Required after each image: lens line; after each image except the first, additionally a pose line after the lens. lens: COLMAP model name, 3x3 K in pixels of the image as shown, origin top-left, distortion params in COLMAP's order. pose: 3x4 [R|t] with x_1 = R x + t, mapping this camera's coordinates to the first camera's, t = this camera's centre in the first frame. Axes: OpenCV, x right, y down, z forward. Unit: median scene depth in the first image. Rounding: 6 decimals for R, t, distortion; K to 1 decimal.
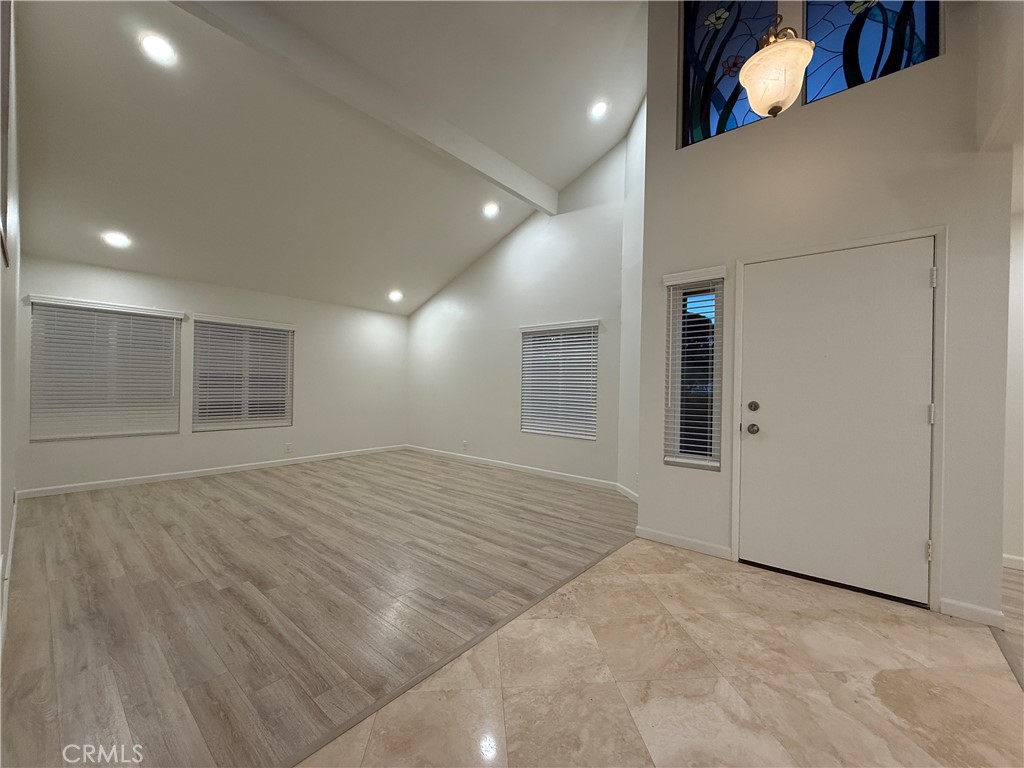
lens RADIAL K [[408.4, 0, 511.1], [0, 408.4, 382.6], [0, 0, 1]] dist [-0.001456, 0.000741]
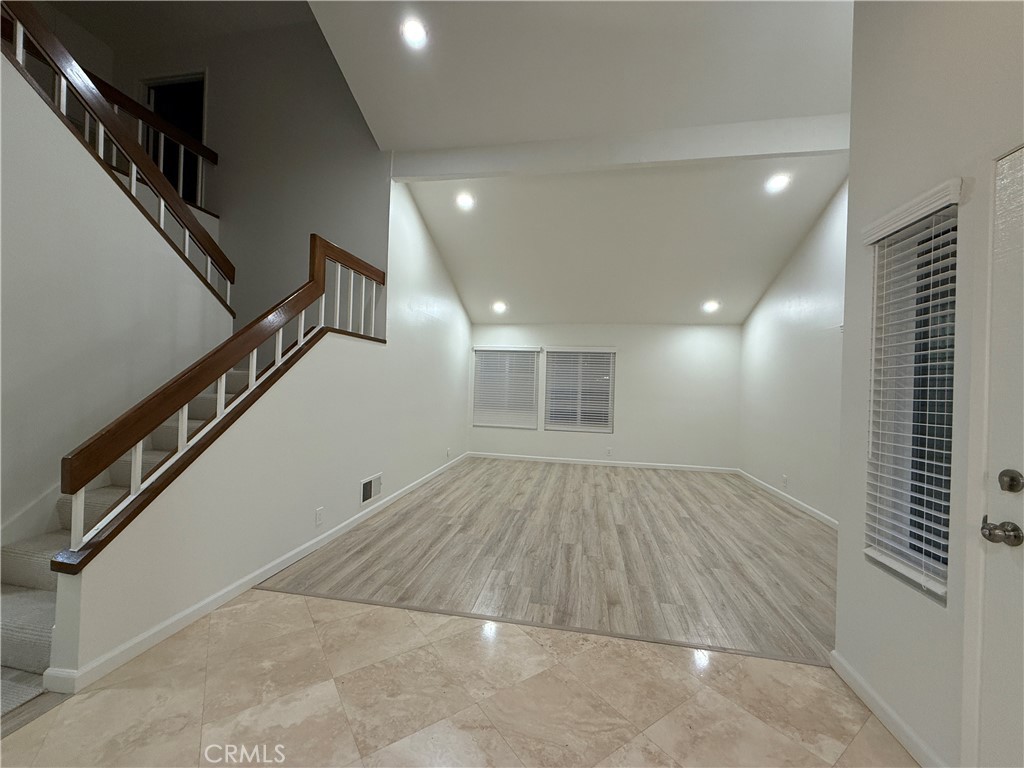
lens RADIAL K [[408.4, 0, 508.8], [0, 408.4, 382.2], [0, 0, 1]] dist [-0.001456, 0.000741]
pose [[0.497351, -0.007514, -0.867517, 0.643992], [-0.019248, 0.999621, -0.019693, -0.024103], [0.867336, 0.026492, 0.497017, 0.297159]]
